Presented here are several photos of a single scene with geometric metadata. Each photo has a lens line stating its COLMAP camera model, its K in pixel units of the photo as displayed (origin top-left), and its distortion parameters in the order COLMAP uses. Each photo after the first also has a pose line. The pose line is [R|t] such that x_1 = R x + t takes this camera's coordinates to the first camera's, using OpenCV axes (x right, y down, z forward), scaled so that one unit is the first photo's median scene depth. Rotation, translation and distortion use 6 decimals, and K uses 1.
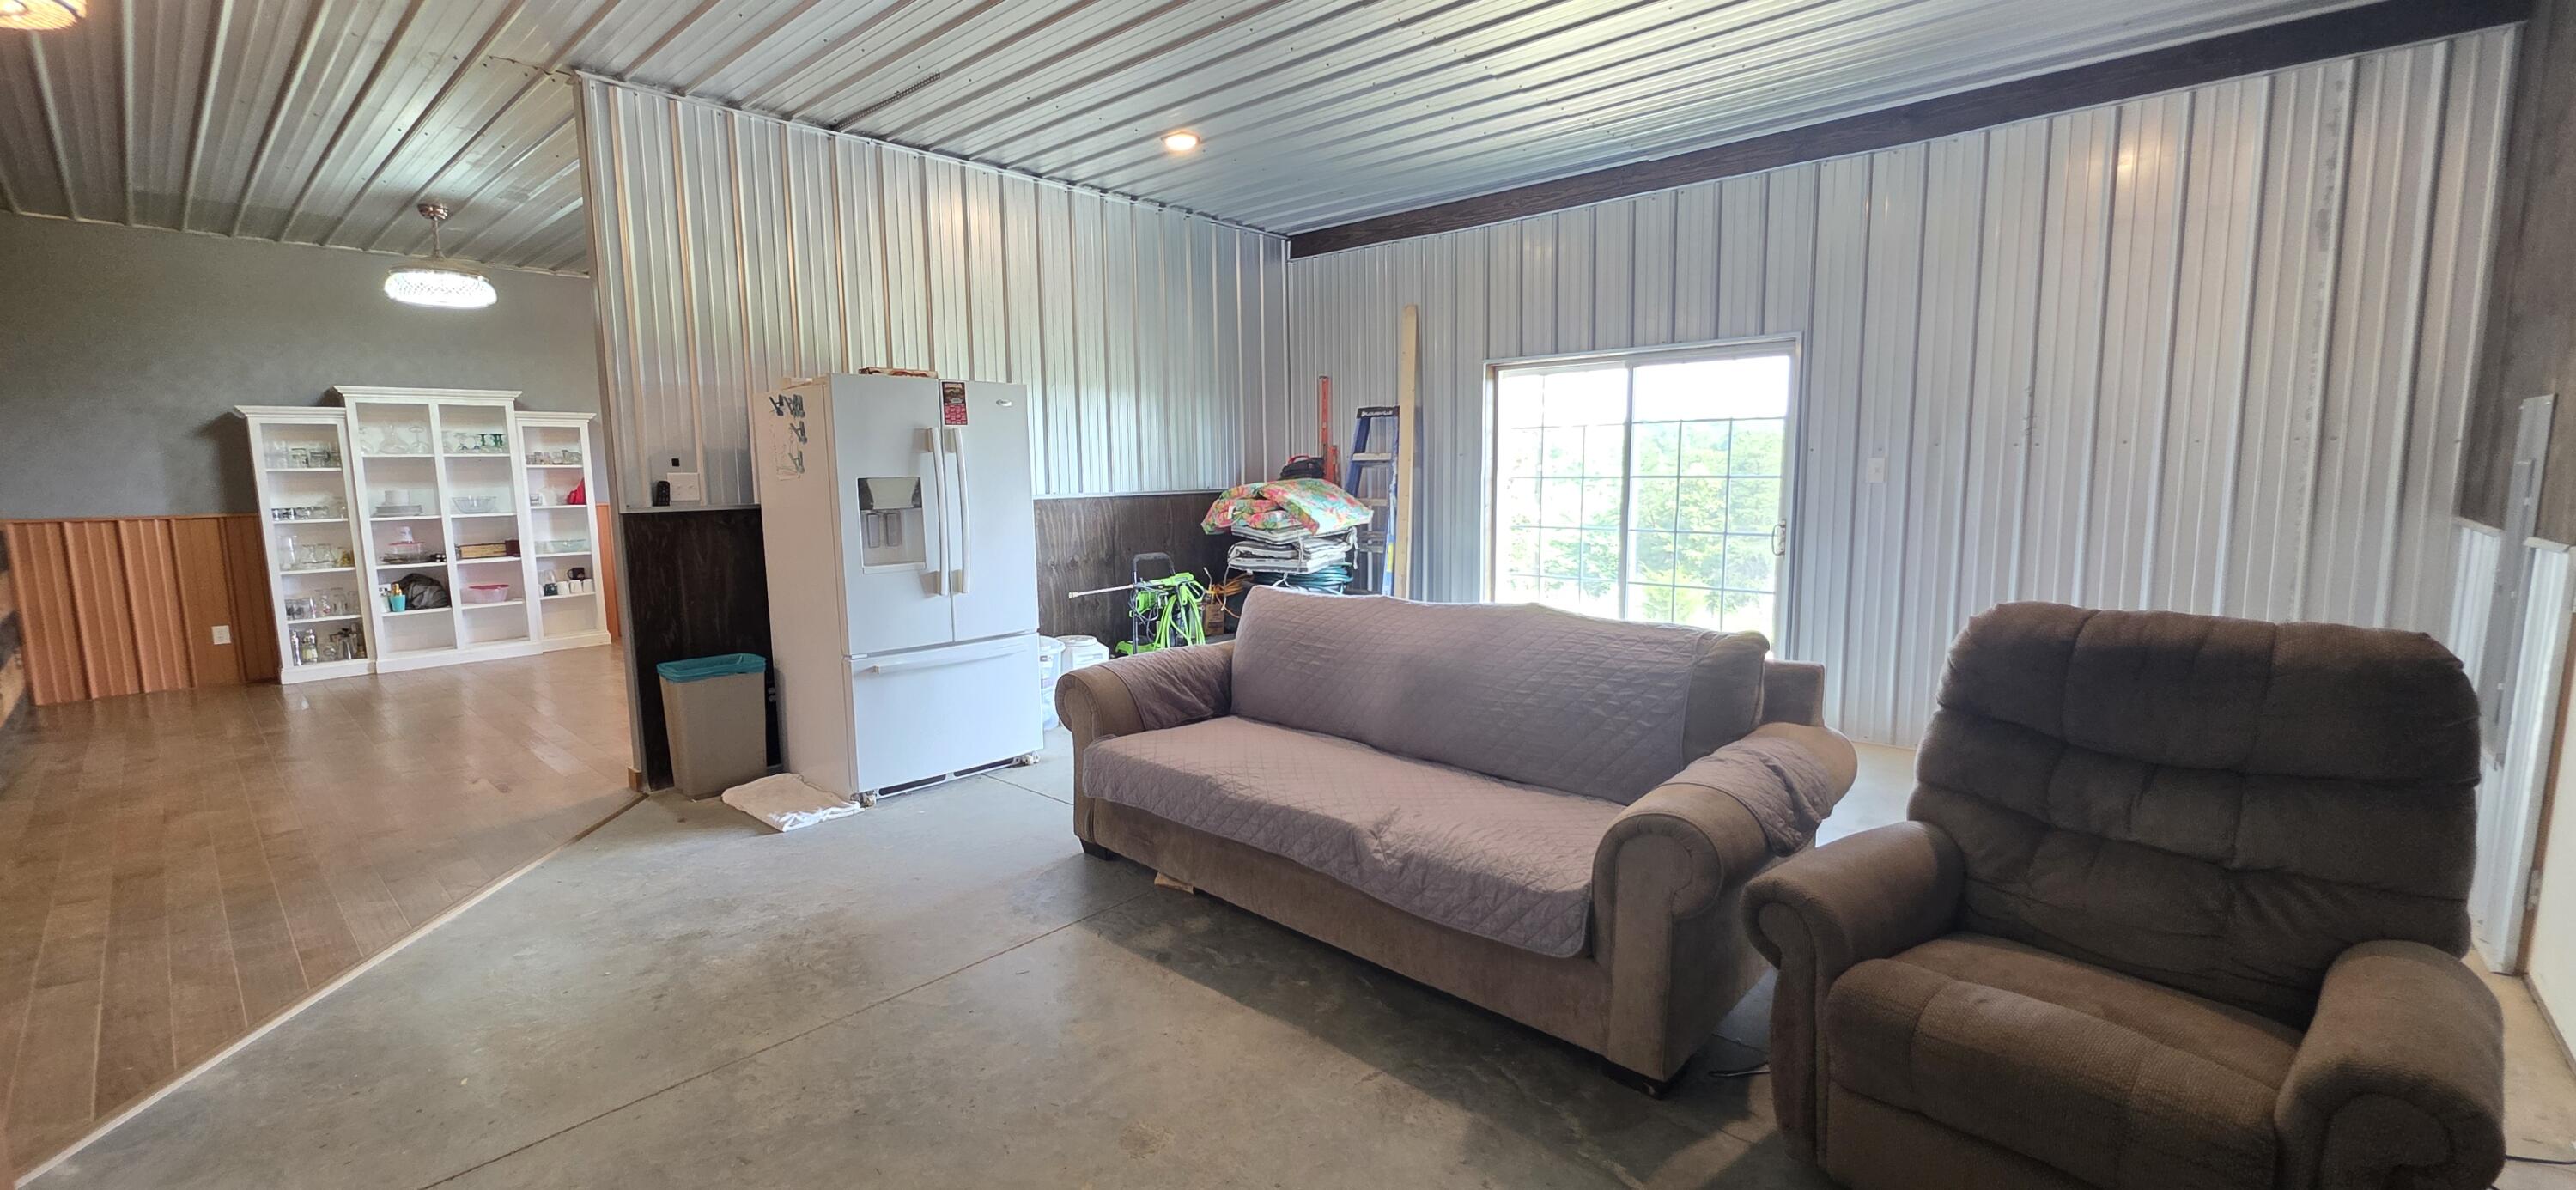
lens RADIAL K [[1029.0, 0, 1283.0], [0, 1029.0, 590.3], [0, 0, 1]] dist [0.001056, 0.000334]
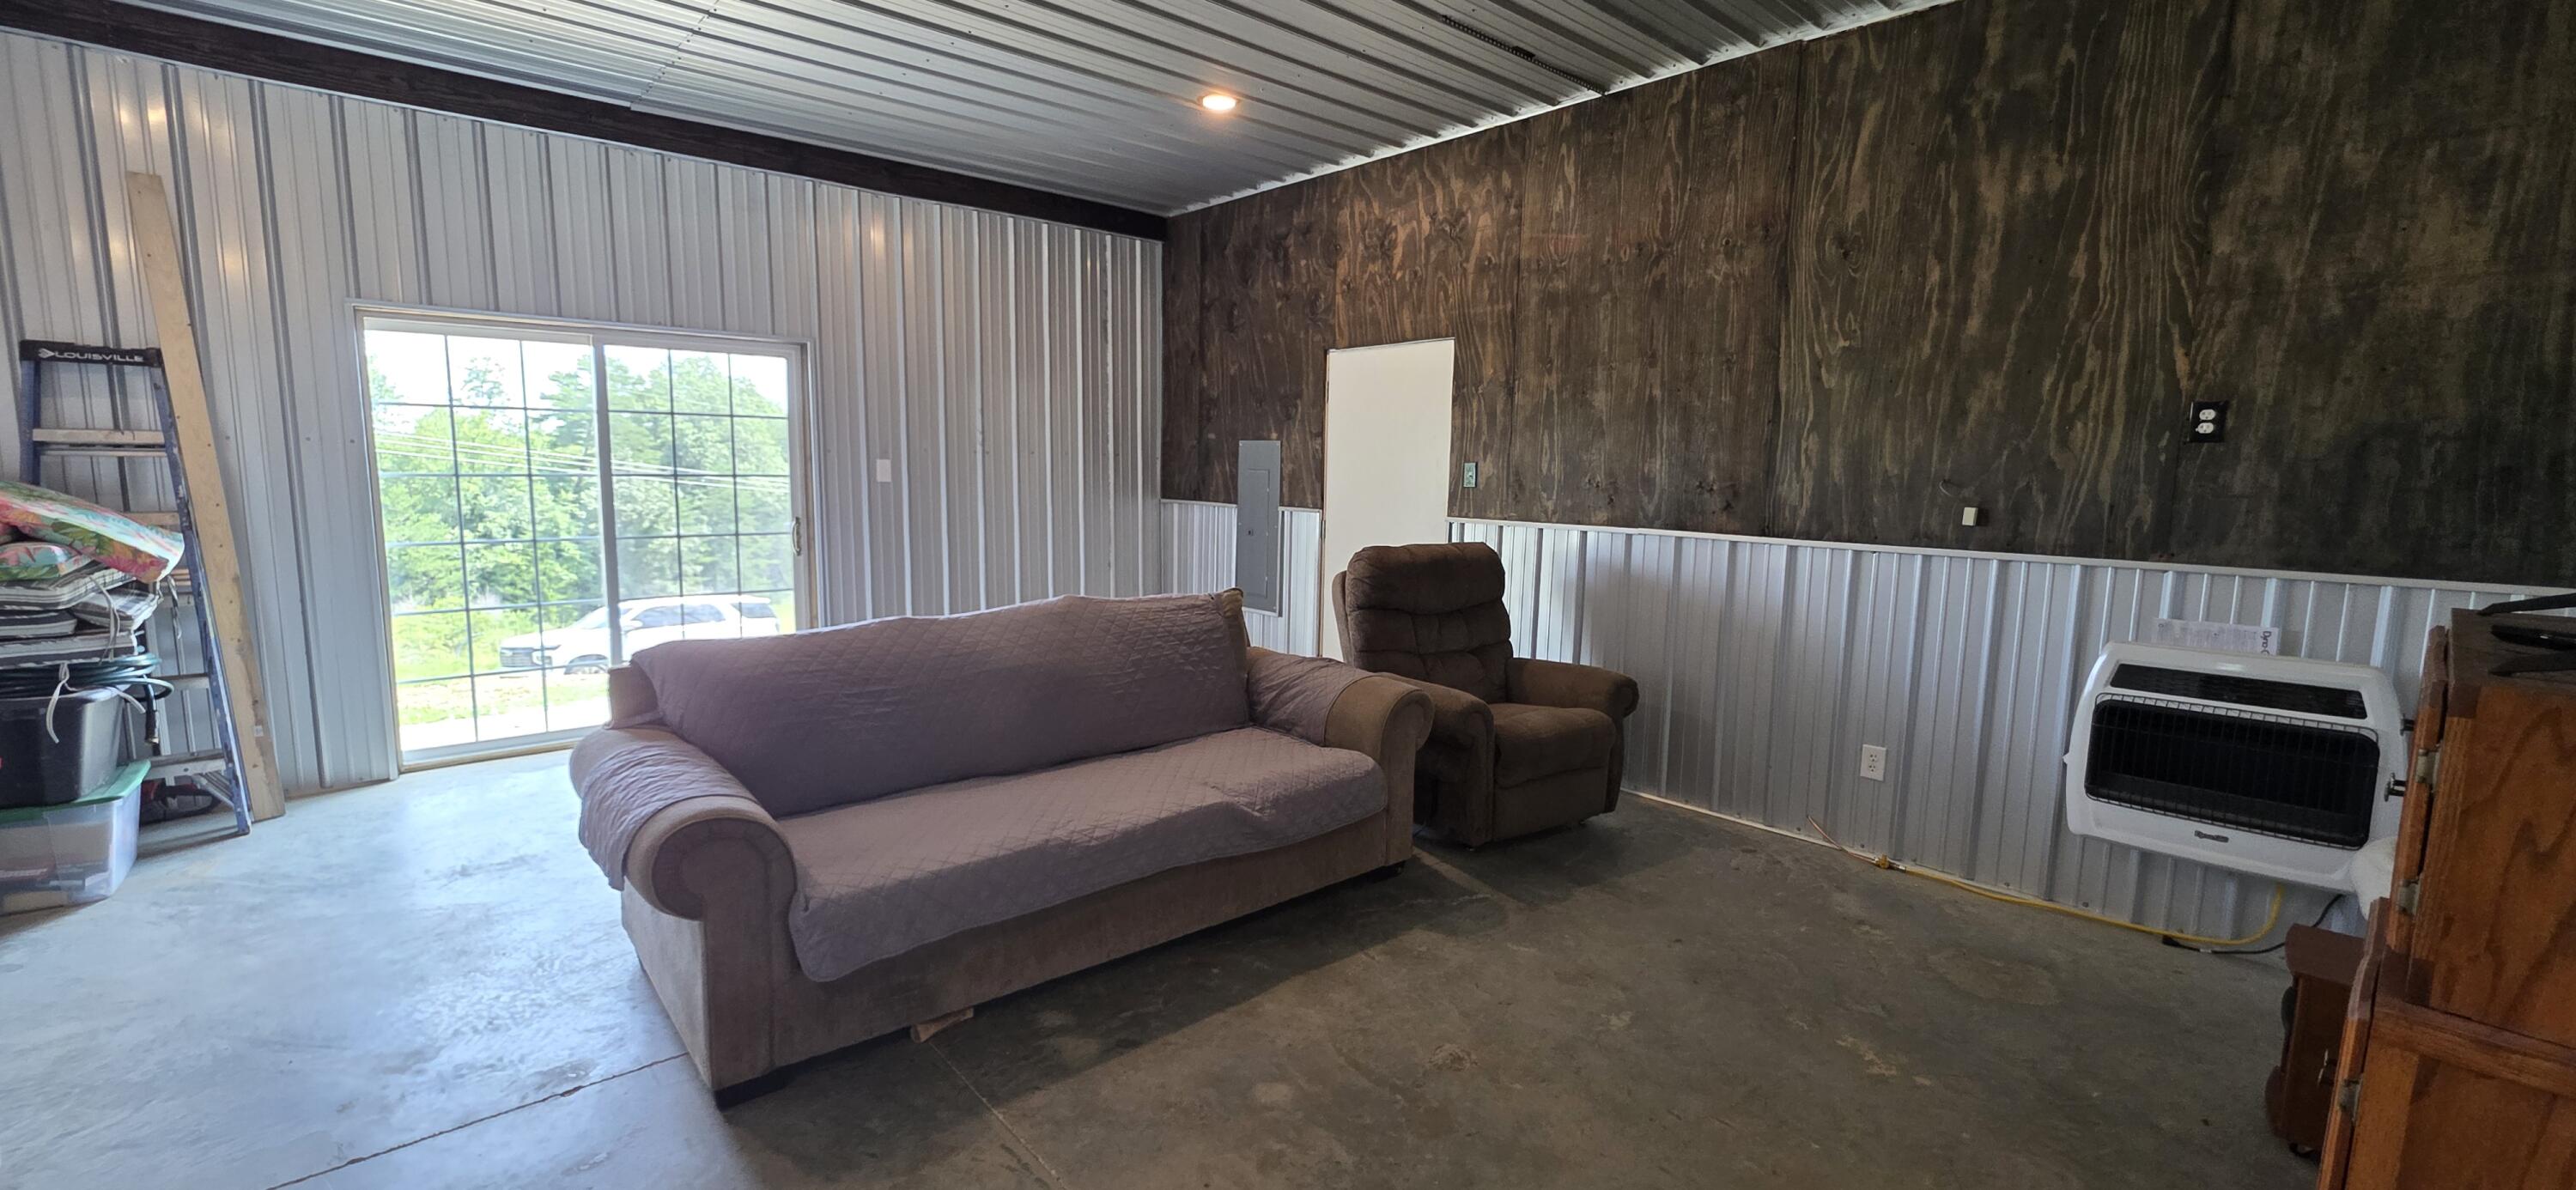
lens RADIAL K [[1034.6, 0, 1283.4], [0, 1034.6, 590.6], [0, 0, 1]] dist [0.000282, 0.000036]
pose [[0.103655, -0.108603, 0.988666, -0.456387], [0.102805, 0.989866, 0.097956, -0.043345], [-0.989286, 0.091487, 0.113769, 0.370184]]
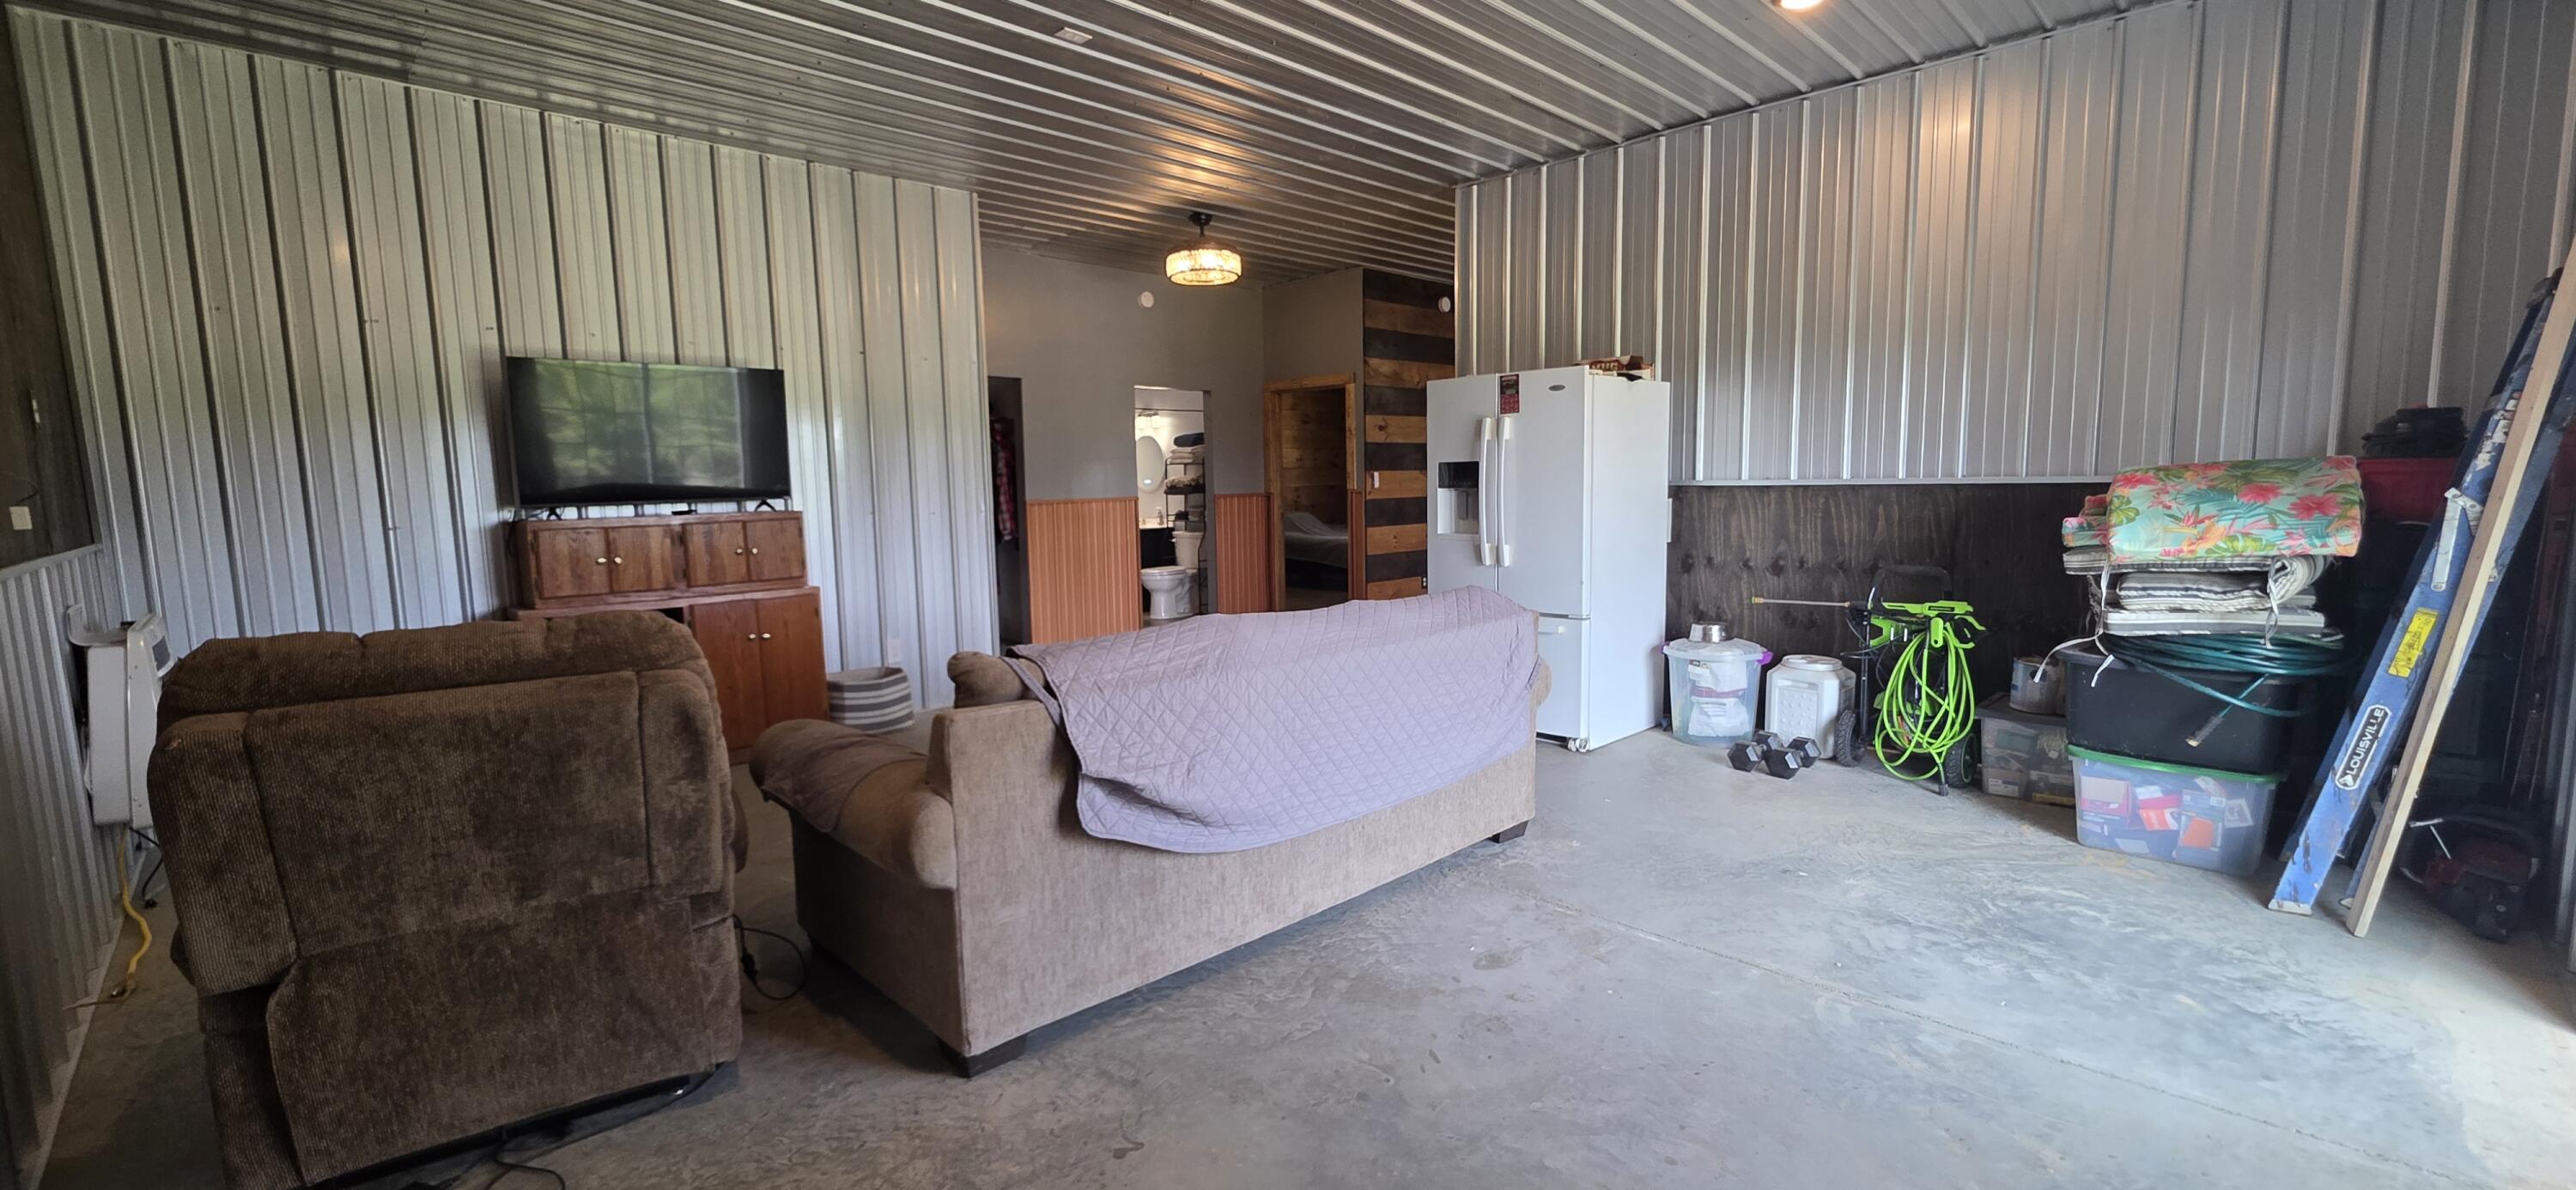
lens RADIAL K [[1037.9, 0, 1288.3], [0, 1037.9, 591.0], [0, 0, 1]] dist [0.000329, 0.000165]
pose [[-0.054229, 0.122750, -0.990955, 0.612263], [-0.098958, 0.986869, 0.127659, -0.068710], [0.993613, 0.104986, -0.041370, 0.620694]]
